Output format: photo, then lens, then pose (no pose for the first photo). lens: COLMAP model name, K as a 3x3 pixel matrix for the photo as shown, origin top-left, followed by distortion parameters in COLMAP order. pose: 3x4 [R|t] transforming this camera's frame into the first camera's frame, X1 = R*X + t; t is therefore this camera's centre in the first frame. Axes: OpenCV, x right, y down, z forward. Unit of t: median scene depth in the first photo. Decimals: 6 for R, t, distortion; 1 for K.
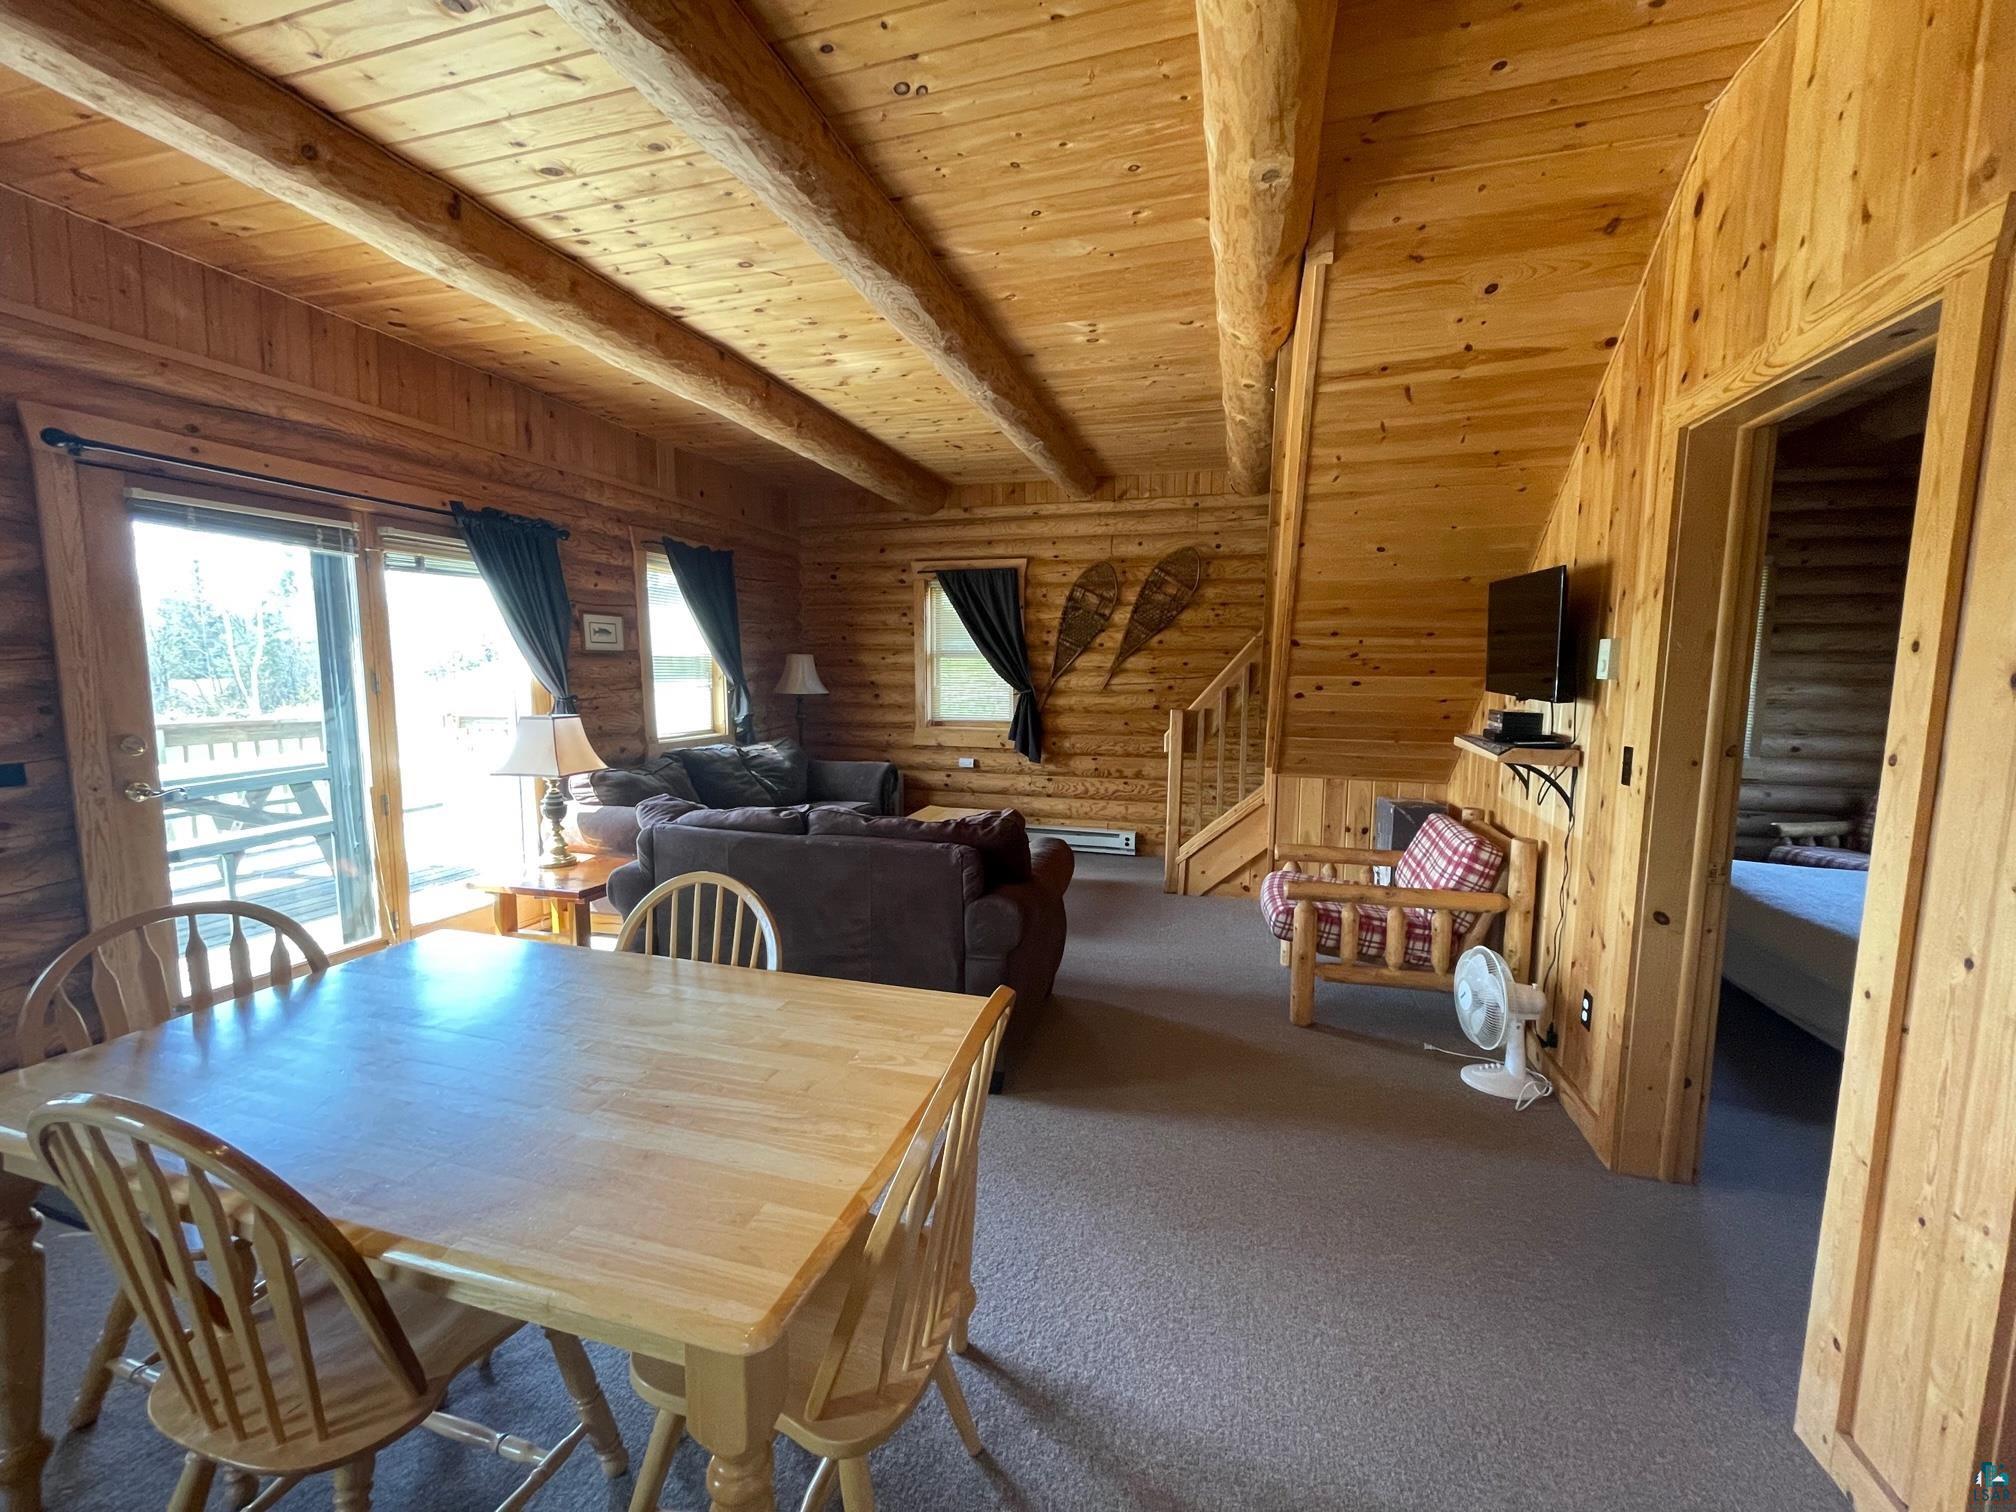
lens RADIAL K [[811.7, 0, 1008.4], [0, 811.7, 751.5], [0, 0, 1]] dist [-0.003863, 0.000356]
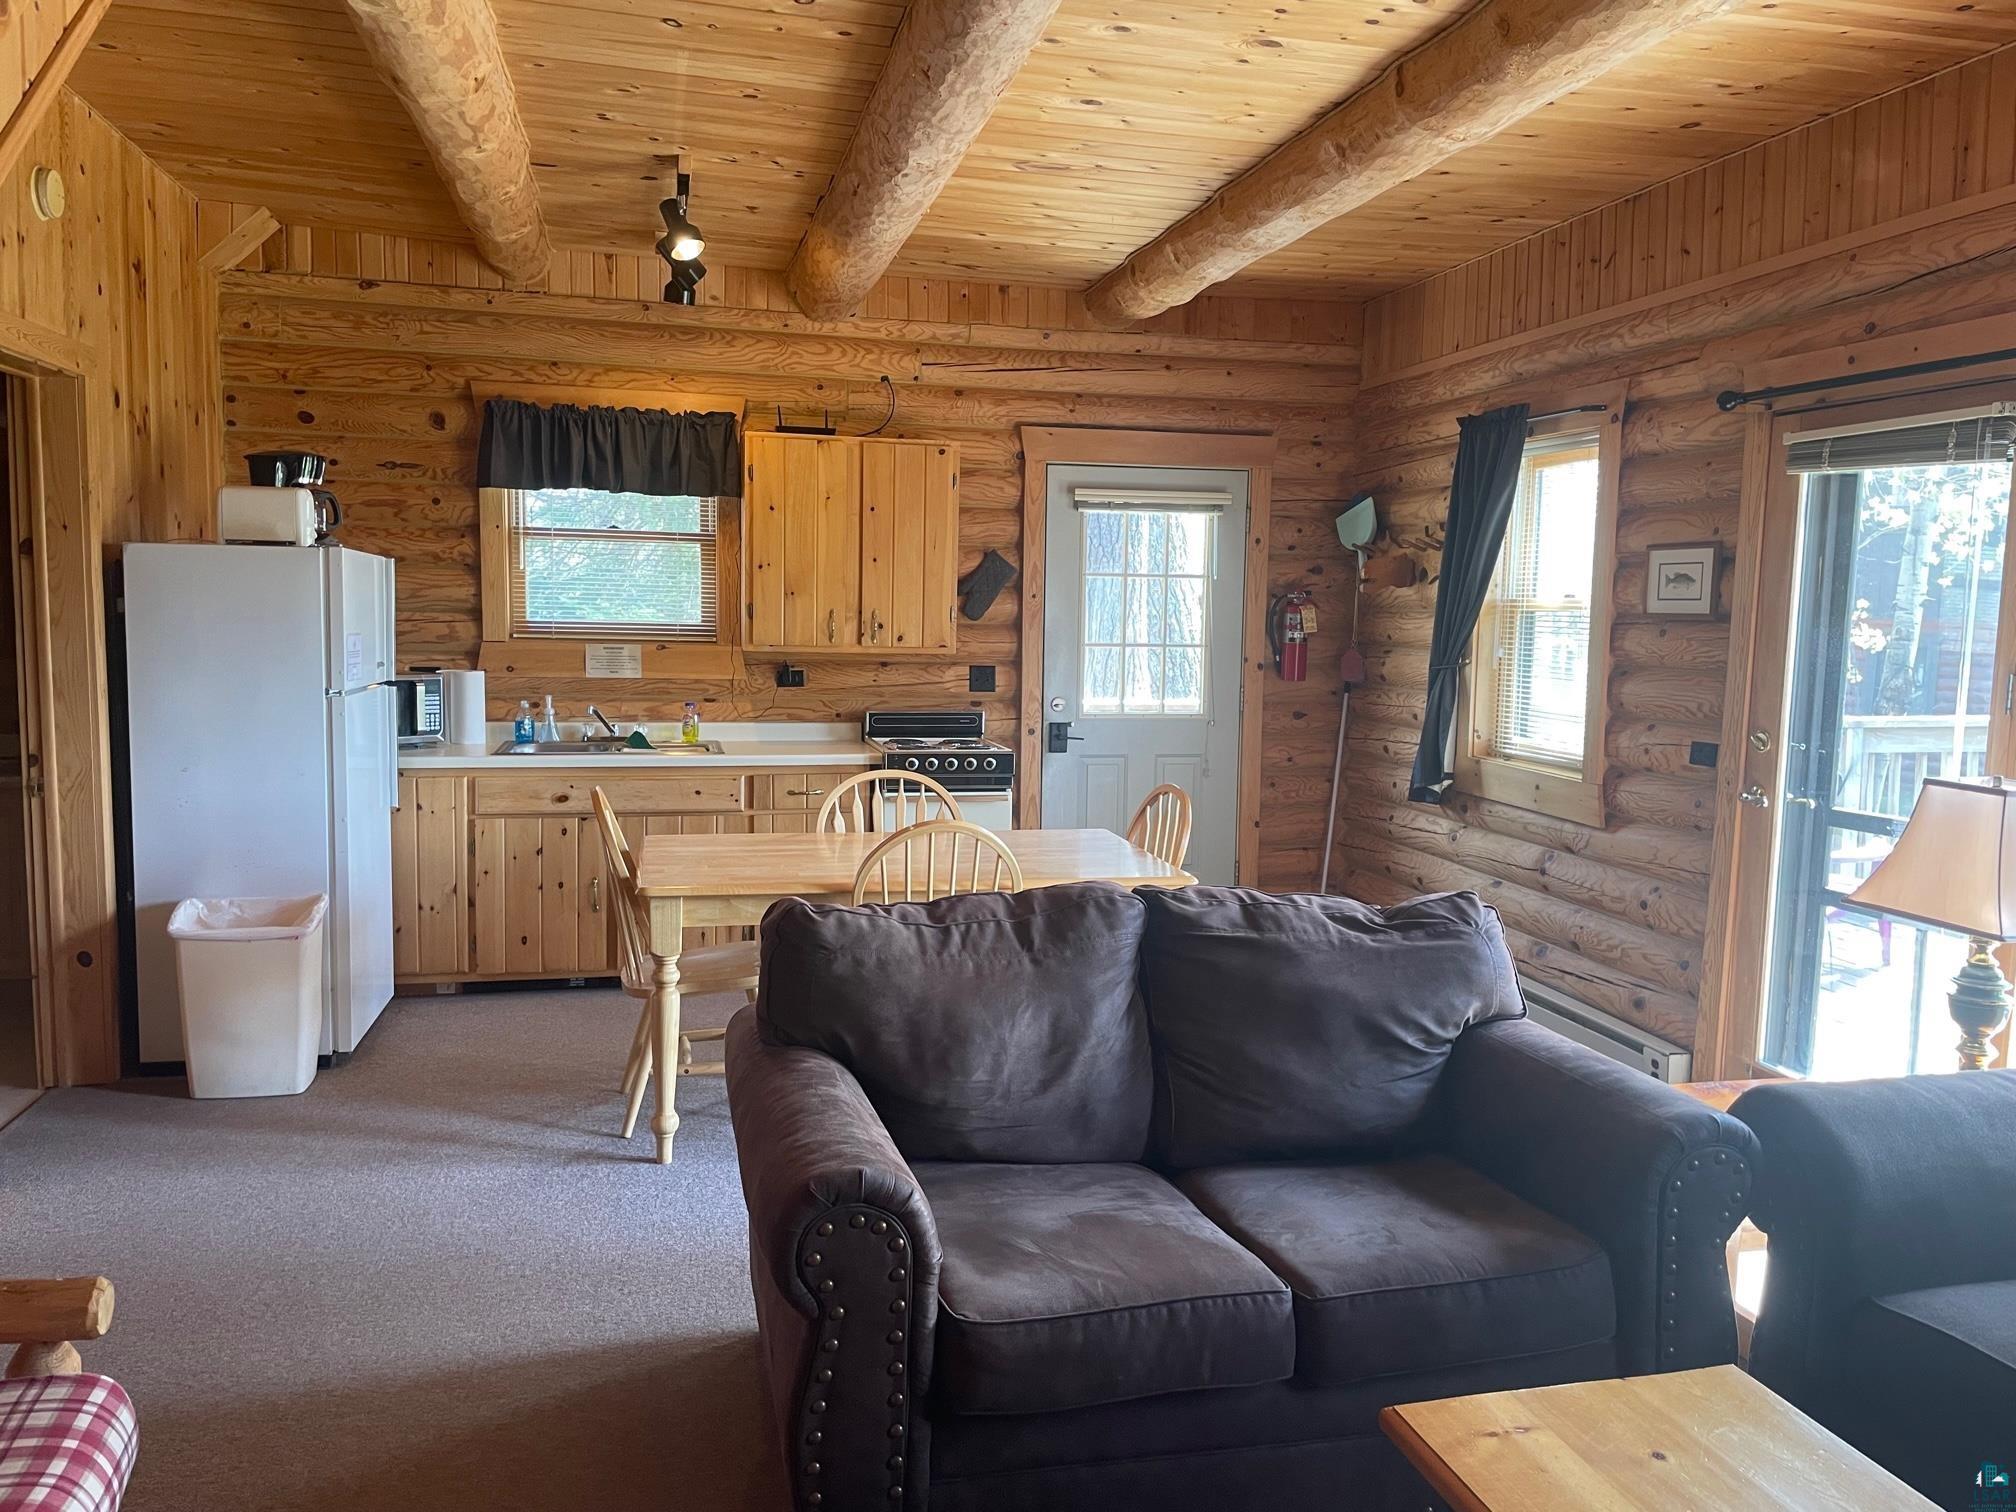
lens RADIAL K [[1547.1, 0, 1001.6], [0, 1547.1, 753.7], [0, 0, 1]] dist [0.051307, -0.052677]
pose [[-0.877558, 0.021828, -0.478973, 0.194938], [-0.077962, 0.979173, 0.187462, -0.117890], [0.473090, 0.201851, -0.857580, 1.004219]]
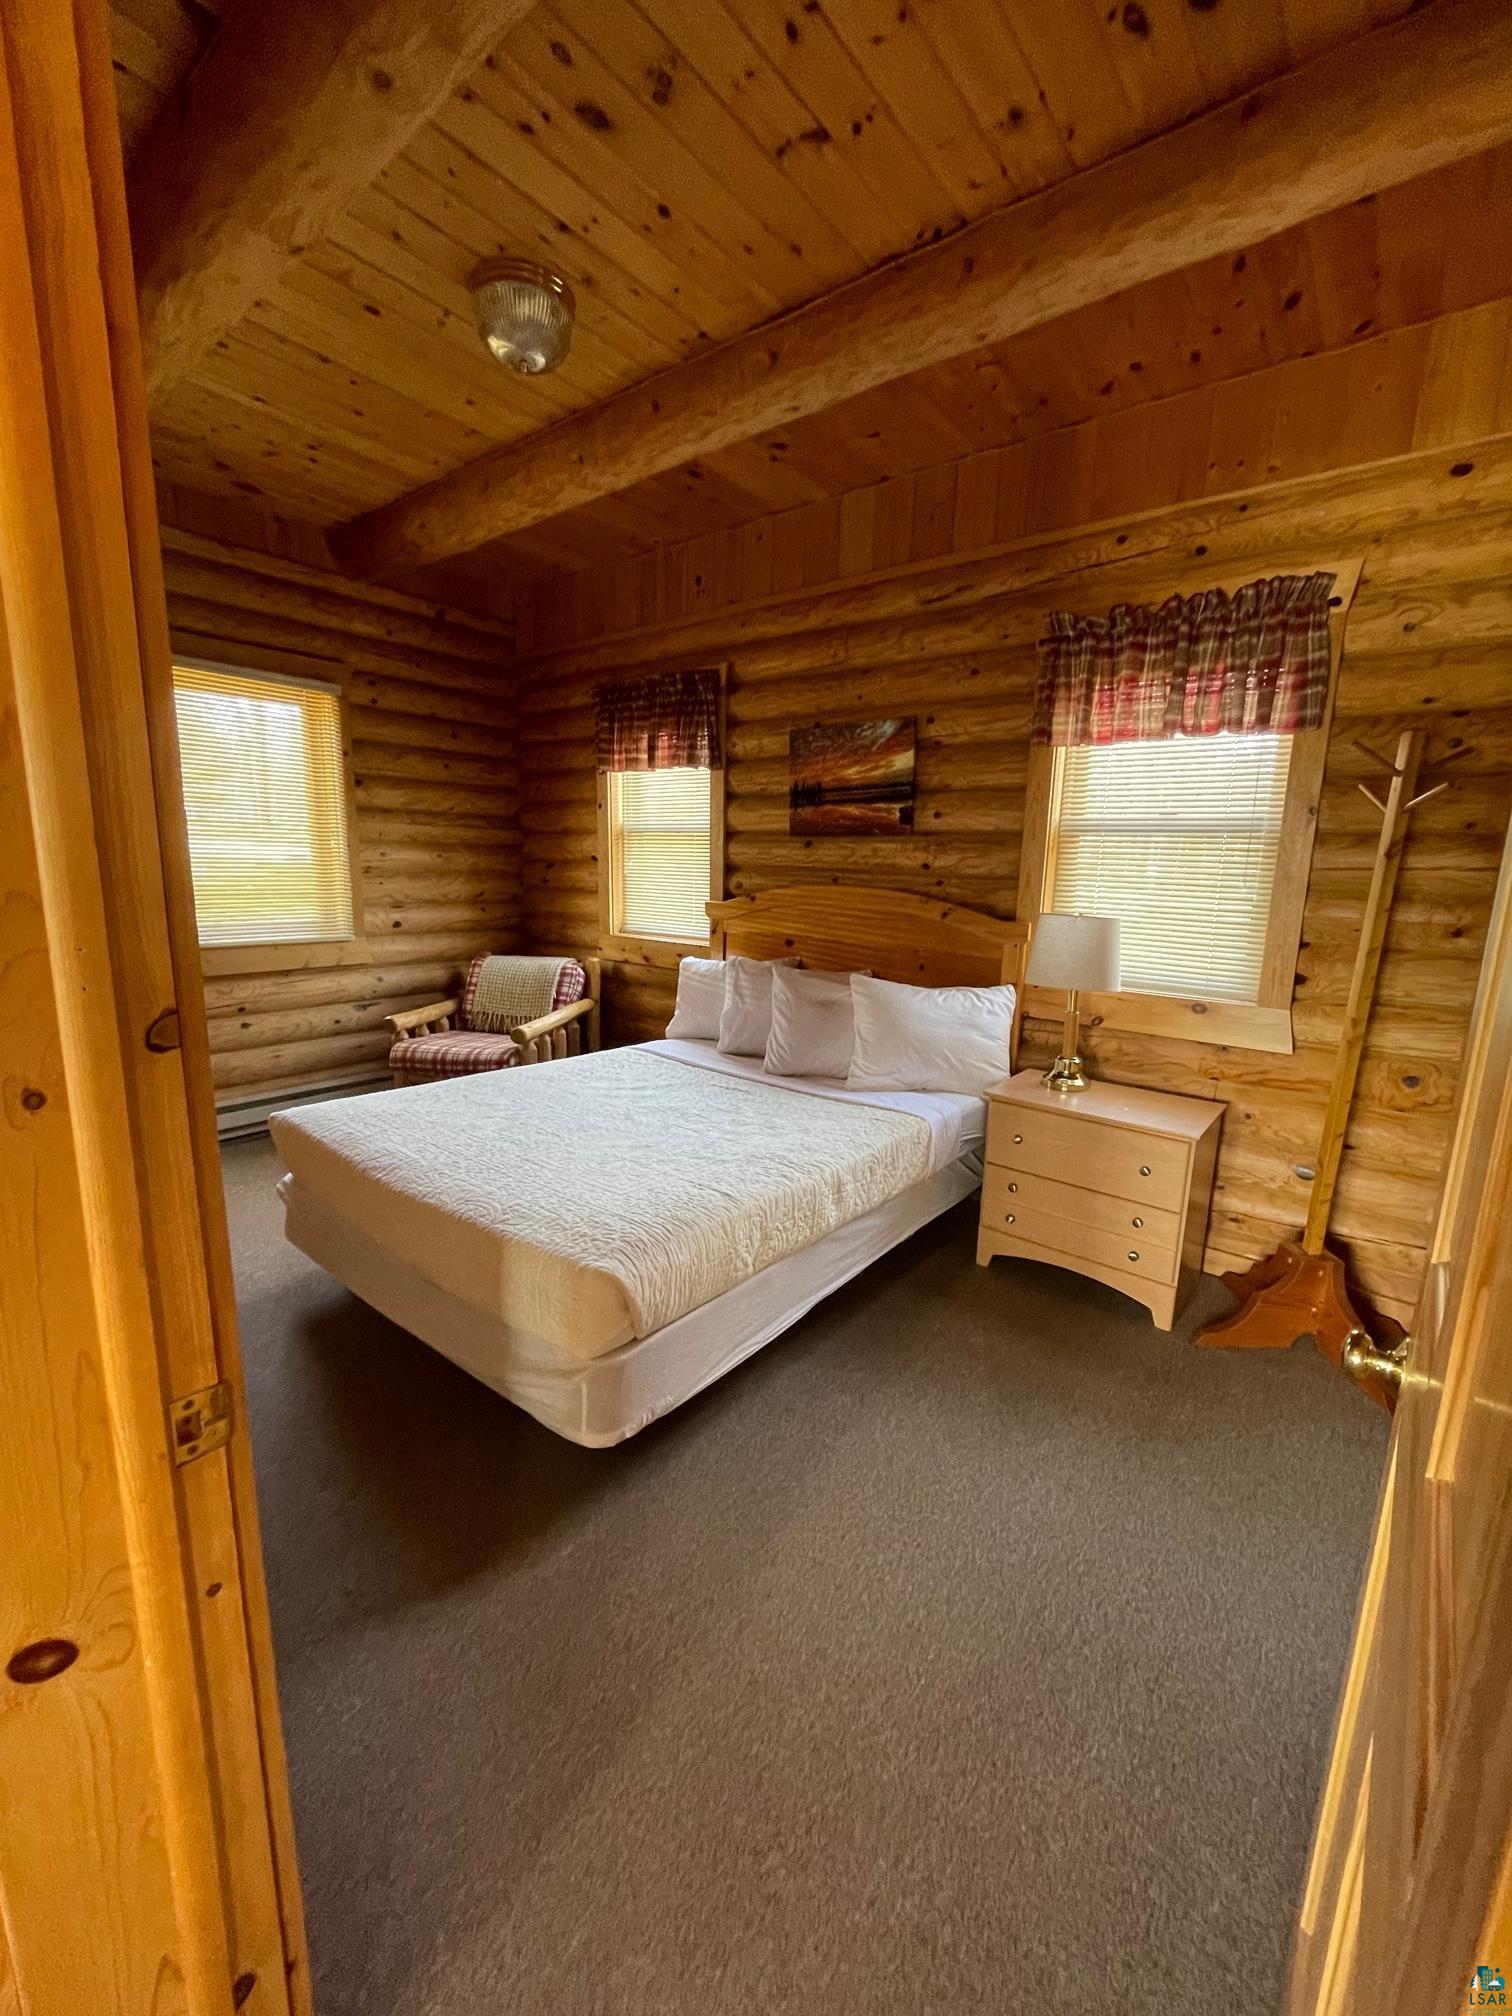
lens RADIAL K [[811.7, 0, 764.8], [0, 811.7, 1005.4], [0, 0, 1]] dist [-0.003863, 0.000356]
pose [[0.375125, -0.165332, 0.912111, 0.281472], [0.075265, 0.986150, 0.147798, -0.014146], [-0.923914, 0.013207, 0.382373, 0.273695]]
